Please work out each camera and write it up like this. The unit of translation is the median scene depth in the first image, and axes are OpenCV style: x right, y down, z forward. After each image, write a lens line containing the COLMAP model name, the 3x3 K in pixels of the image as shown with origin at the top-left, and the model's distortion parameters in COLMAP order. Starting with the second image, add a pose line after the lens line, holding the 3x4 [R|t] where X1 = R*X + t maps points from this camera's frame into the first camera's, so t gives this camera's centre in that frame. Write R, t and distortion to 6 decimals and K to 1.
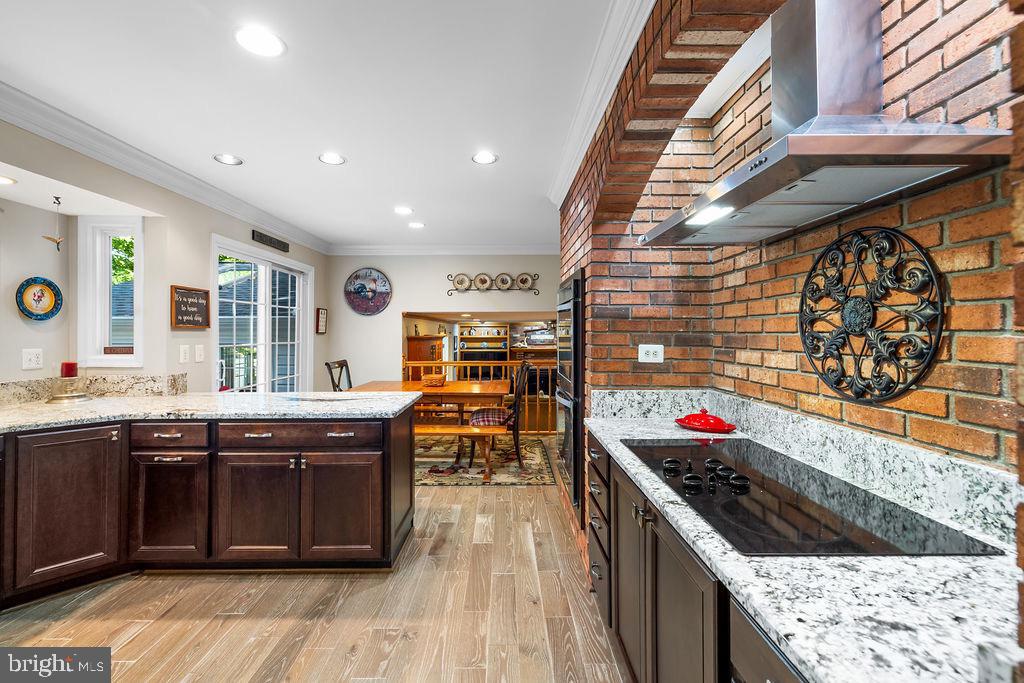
lens RADIAL K [[441.3, 0, 510.6], [0, 441.3, 332.1], [0, 0, 1]] dist [0.000069, -0.000034]
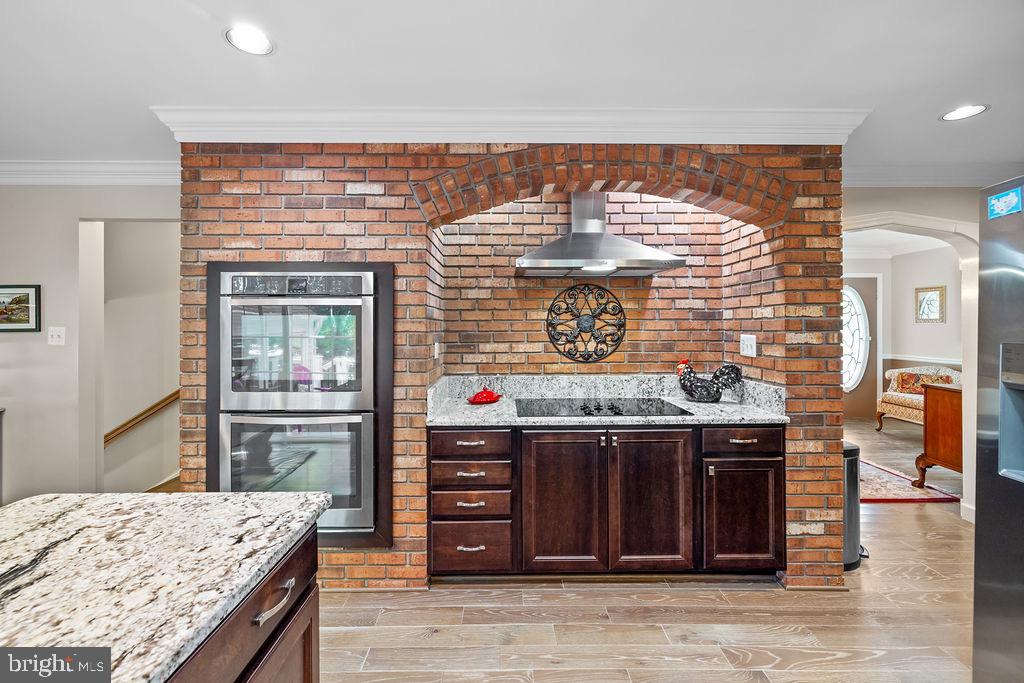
lens RADIAL K [[441.3, 0, 516.0], [0, 441.3, 326.0], [0, 0, 1]] dist [0.000069, -0.000034]
pose [[-0.011131, 0.000391, 0.999938, -1.343747], [0.003282, 0.999995, -0.000355, -0.022862], [-0.999933, 0.003277, -0.011133, 1.319680]]
